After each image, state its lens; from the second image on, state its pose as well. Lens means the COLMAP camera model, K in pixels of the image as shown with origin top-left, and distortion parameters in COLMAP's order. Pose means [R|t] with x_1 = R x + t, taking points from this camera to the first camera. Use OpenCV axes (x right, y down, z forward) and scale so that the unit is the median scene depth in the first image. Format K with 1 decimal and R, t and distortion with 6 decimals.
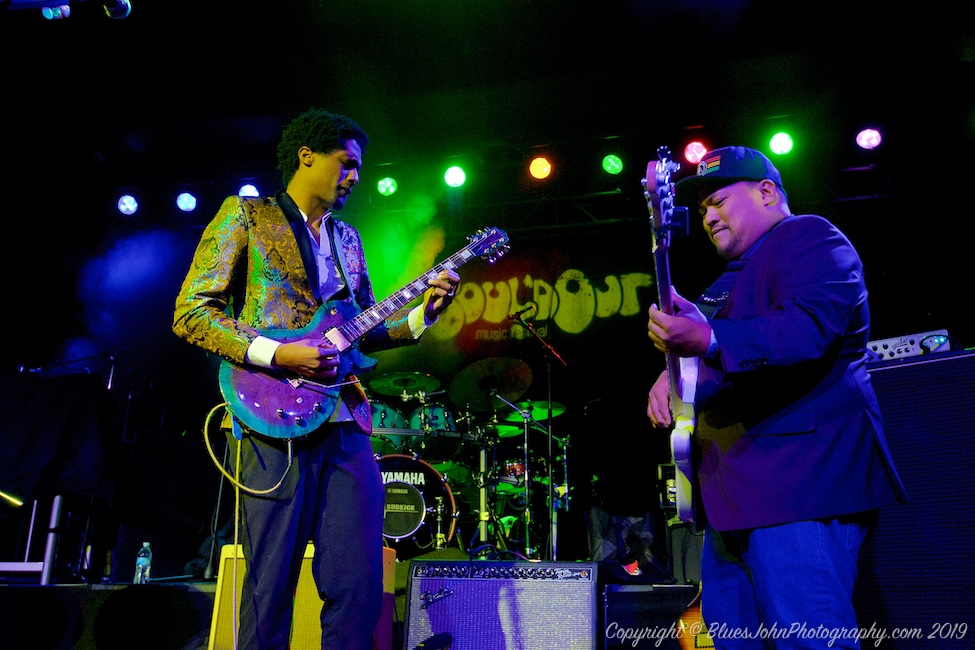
lens RADIAL K [[990.5, 0, 476.4], [0, 990.5, 303.4], [0, 0, 1]] dist [0.060029, 0.000000]
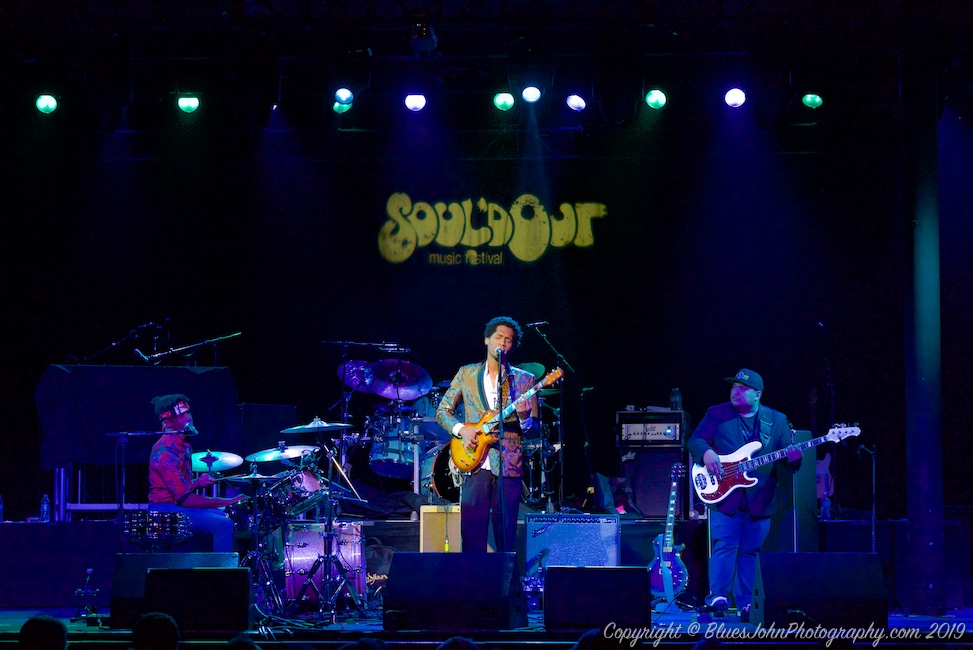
lens RADIAL K [[2410.3, 0, 488.8], [0, 2410.3, 326.5], [0, 0, 1]] dist [0.162397, 0.000000]
pose [[0.981437, 0.005416, 0.191708, -0.402925], [-0.049992, 0.972268, 0.228463, -0.455148], [-0.185154, -0.233806, 0.954491, -1.322709]]
